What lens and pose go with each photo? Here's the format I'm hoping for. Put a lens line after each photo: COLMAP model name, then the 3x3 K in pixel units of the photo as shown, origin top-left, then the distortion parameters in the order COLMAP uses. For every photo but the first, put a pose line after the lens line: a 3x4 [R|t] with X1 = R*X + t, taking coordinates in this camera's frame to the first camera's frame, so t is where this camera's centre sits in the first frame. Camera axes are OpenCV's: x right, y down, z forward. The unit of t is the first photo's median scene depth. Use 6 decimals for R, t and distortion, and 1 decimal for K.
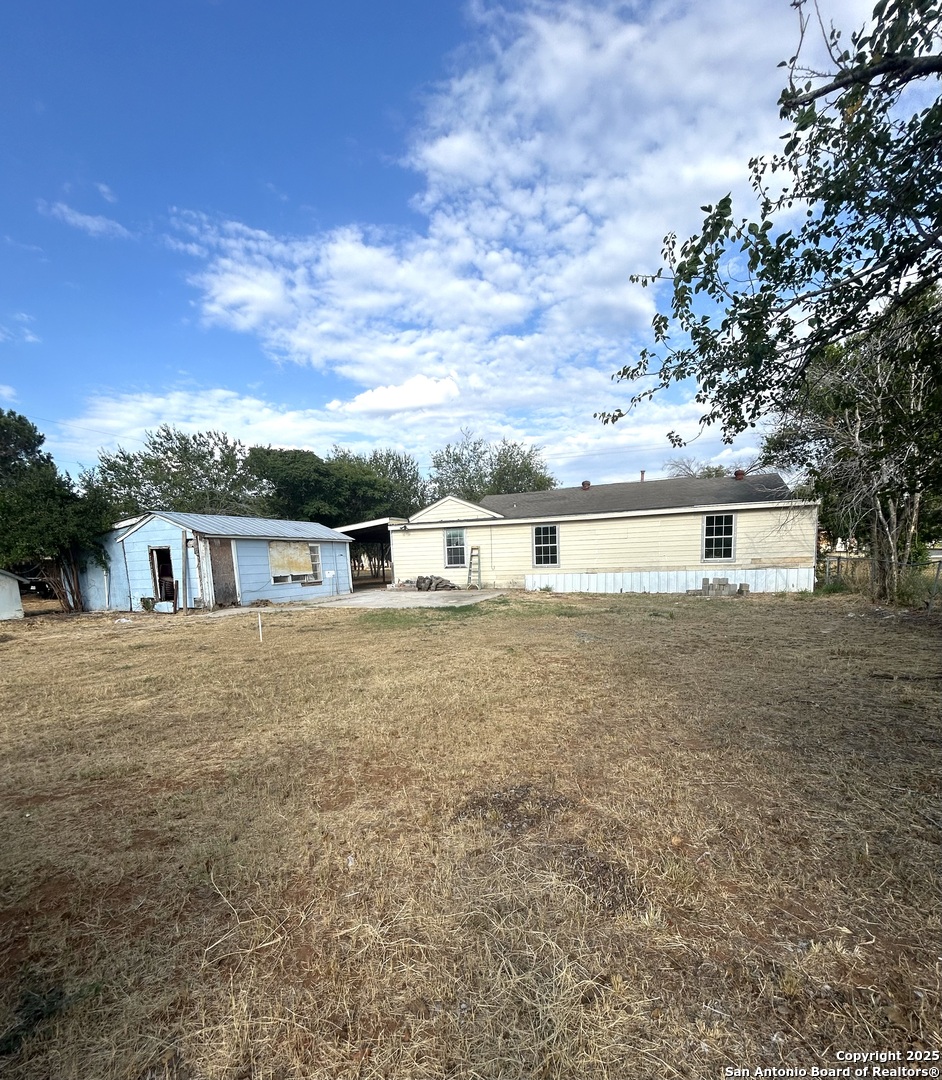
lens RADIAL K [[494.4, 0, 471.1], [0, 494.4, 541.8], [0, 0, 1]] dist [0.000310, 0.000016]
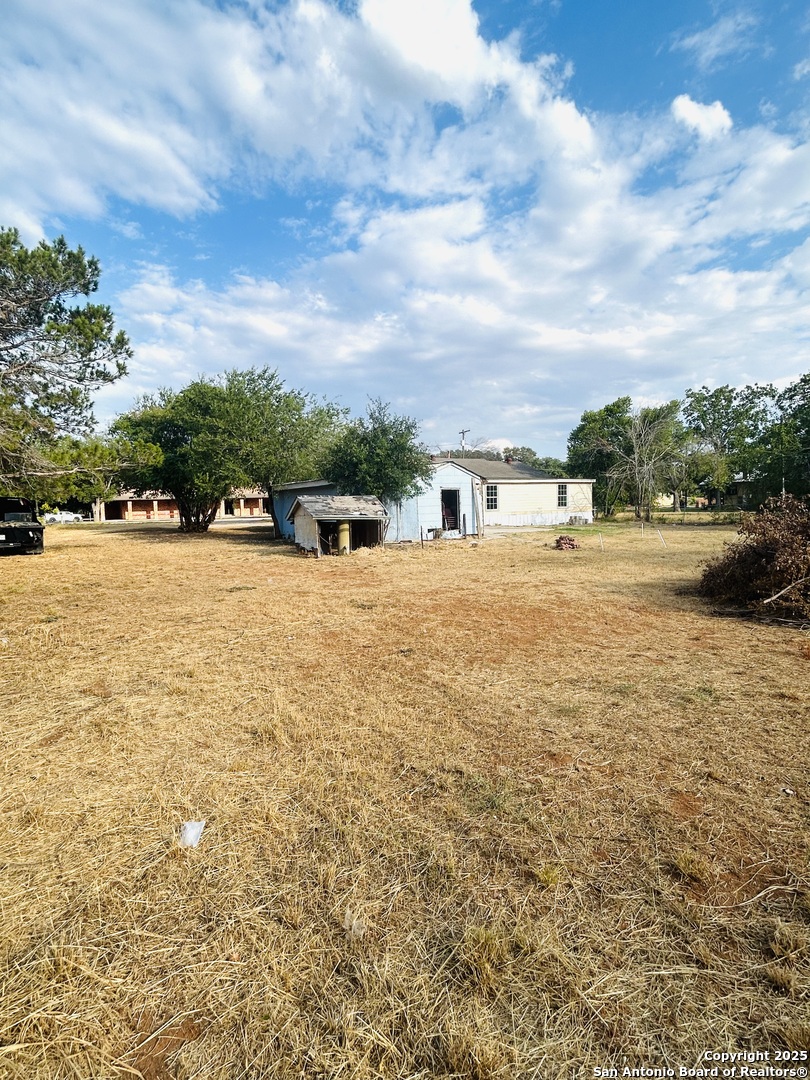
lens RADIAL K [[535.1, 0, 405.0], [0, 535.1, 539.9], [0, 0, 1]] dist [-0.000106, -0.000003]
pose [[0.586688, -0.035621, 0.809030, -1.770736], [-0.010642, 0.998607, 0.051685, 0.072507], [-0.809743, -0.038933, 0.585491, 0.264724]]
